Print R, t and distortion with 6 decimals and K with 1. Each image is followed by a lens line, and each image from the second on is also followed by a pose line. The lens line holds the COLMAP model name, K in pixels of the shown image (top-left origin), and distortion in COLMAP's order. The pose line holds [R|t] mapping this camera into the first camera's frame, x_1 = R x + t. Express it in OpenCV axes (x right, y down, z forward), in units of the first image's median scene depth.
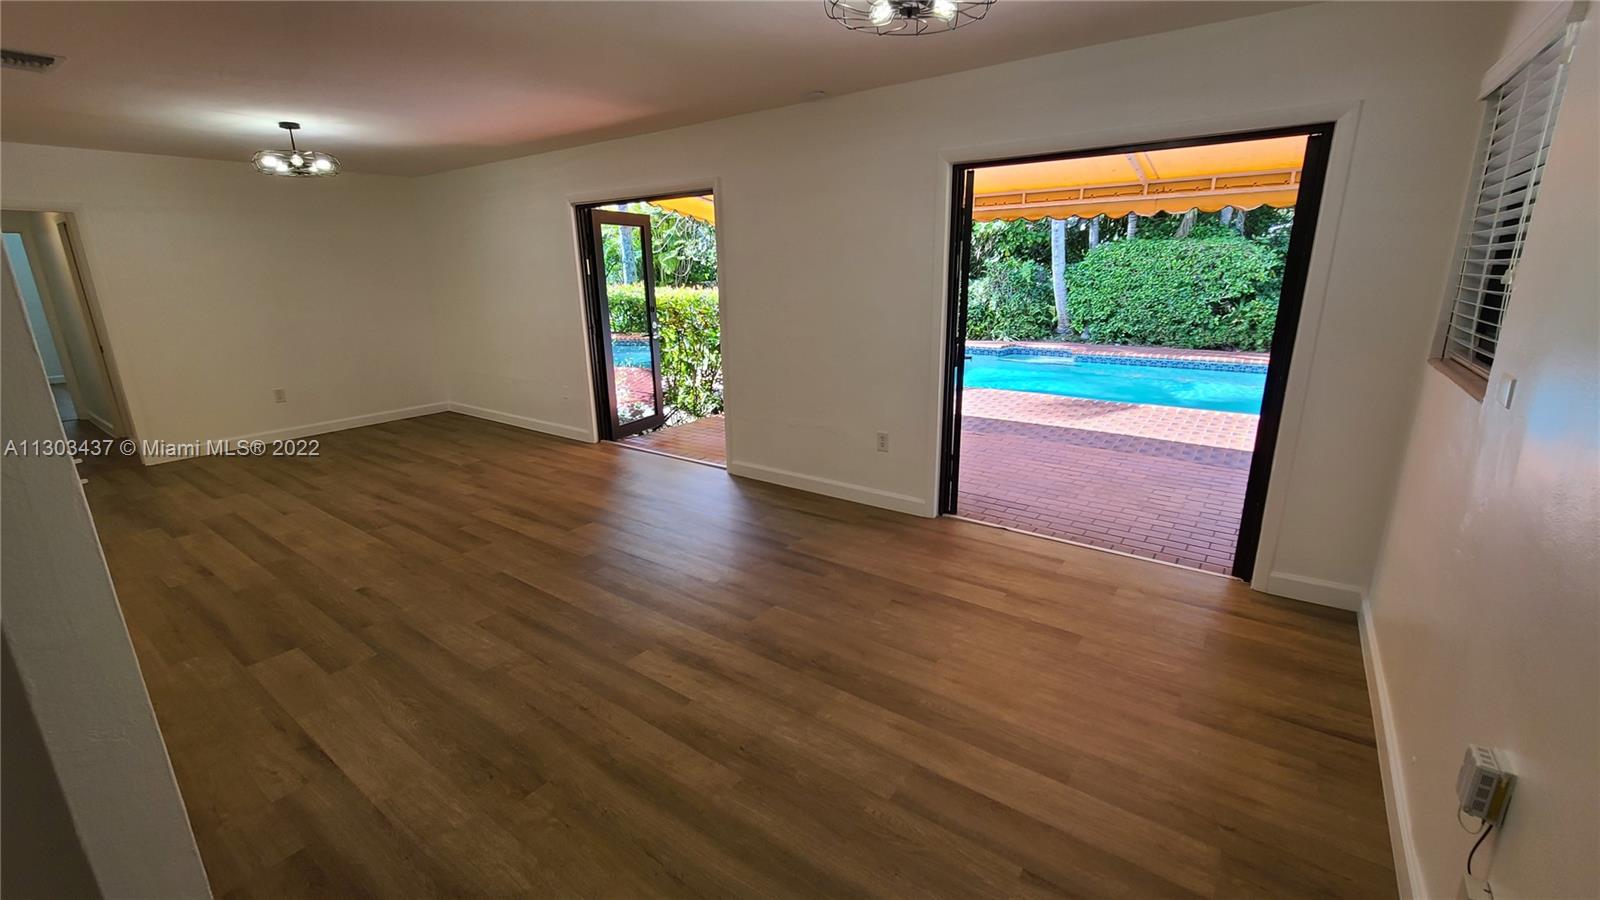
lens RADIAL K [[659.0, 0, 810.6], [0, 659.0, 459.0], [0, 0, 1]] dist [-0.006762, 0.000522]
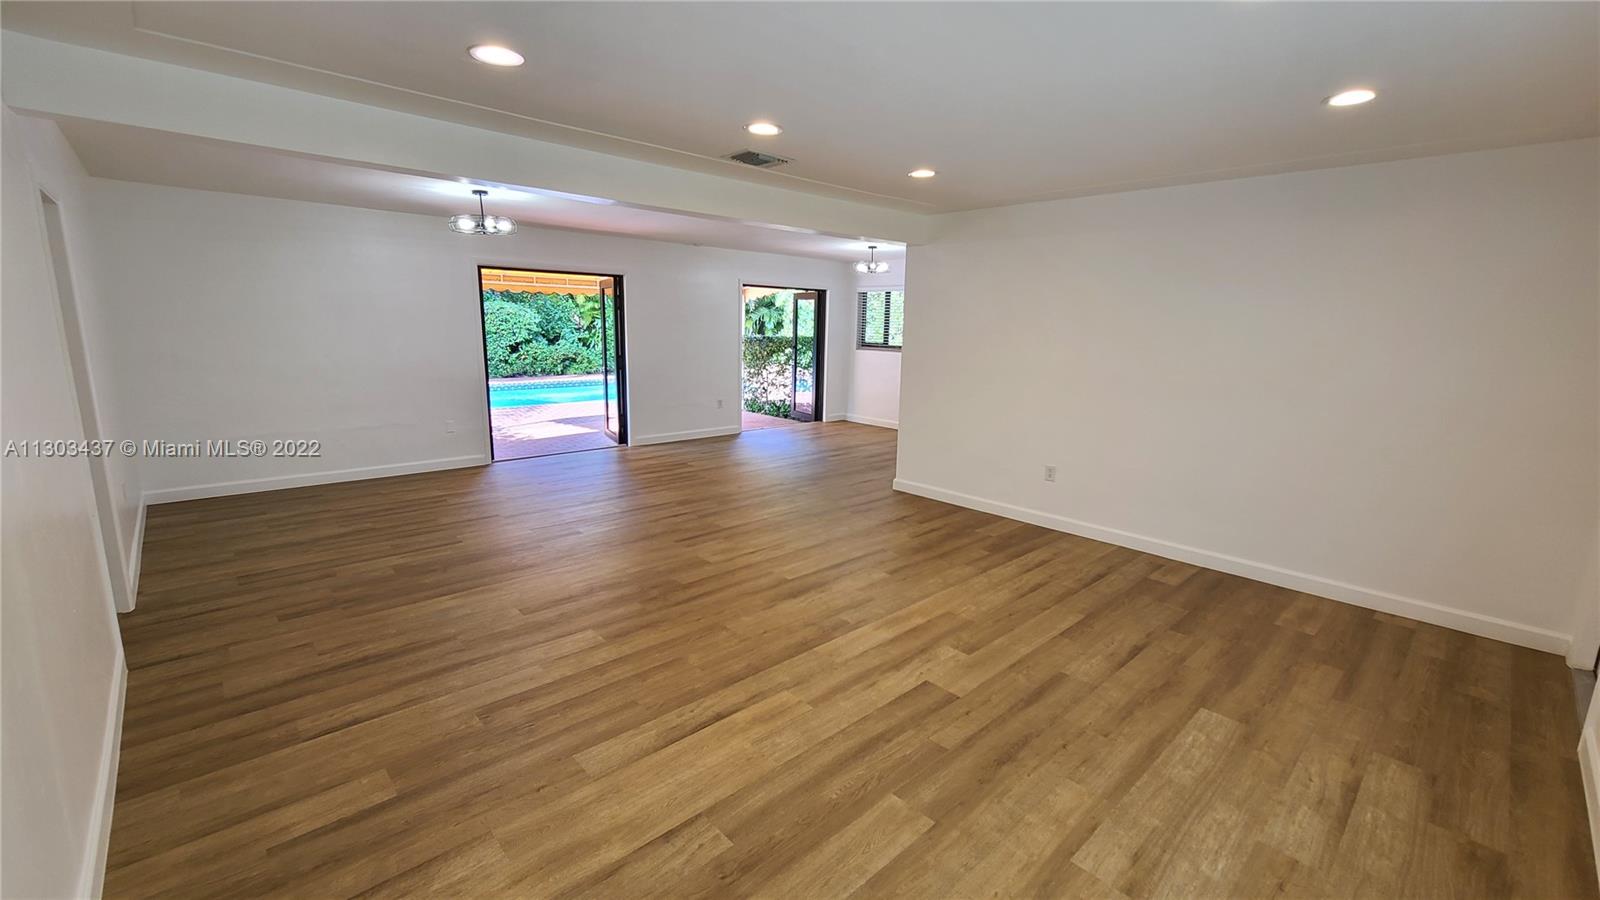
lens RADIAL K [[659.0, 0, 809.1], [0, 659.0, 434.0], [0, 0, 1]] dist [-0.006762, 0.000522]
pose [[0.182921, -0.145030, 0.972371, -1.995435], [0.249510, 0.963525, 0.096773, -0.068700], [-0.950939, 0.224914, 0.212435, 0.296367]]
